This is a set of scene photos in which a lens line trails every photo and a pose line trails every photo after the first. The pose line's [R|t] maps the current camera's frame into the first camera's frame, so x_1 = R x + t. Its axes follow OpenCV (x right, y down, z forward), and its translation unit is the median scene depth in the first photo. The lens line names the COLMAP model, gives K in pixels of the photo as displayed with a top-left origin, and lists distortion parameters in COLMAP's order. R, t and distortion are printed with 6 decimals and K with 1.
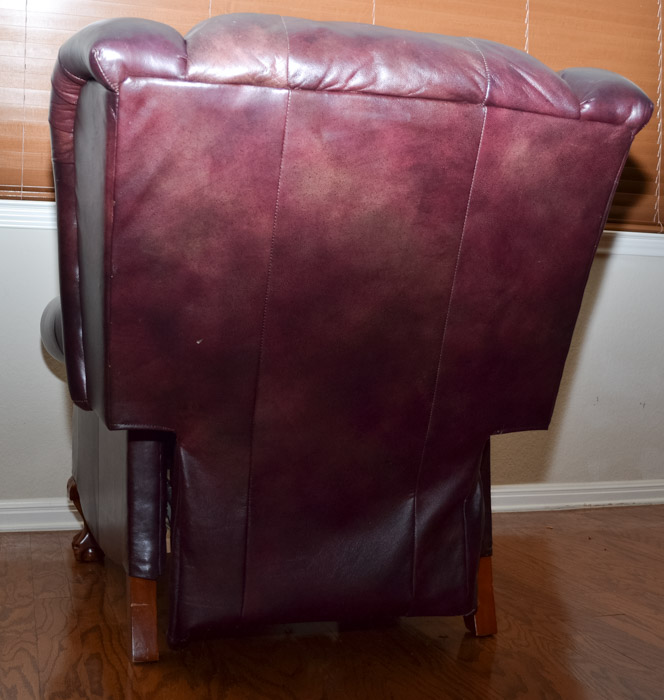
lens RADIAL K [[639.7, 0, 332.2], [0, 639.7, 414.2], [0, 0, 1]] dist [-0.096830, -0.015202]
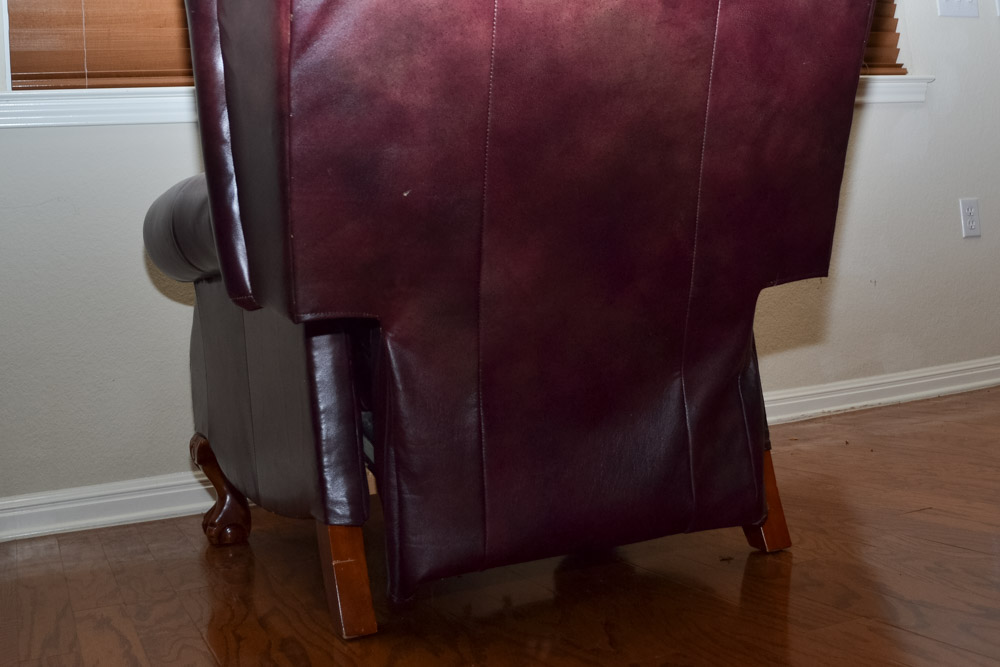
lens RADIAL K [[806.4, 0, 500.0], [0, 806.4, 333.5], [0, 0, 1]] dist [-0.107914, 0.001695]
pose [[0.991465, -0.111521, 0.067524, -0.167710], [0.114528, 0.992514, -0.042414, 0.102186], [-0.062289, 0.049785, 0.996816, 0.024594]]
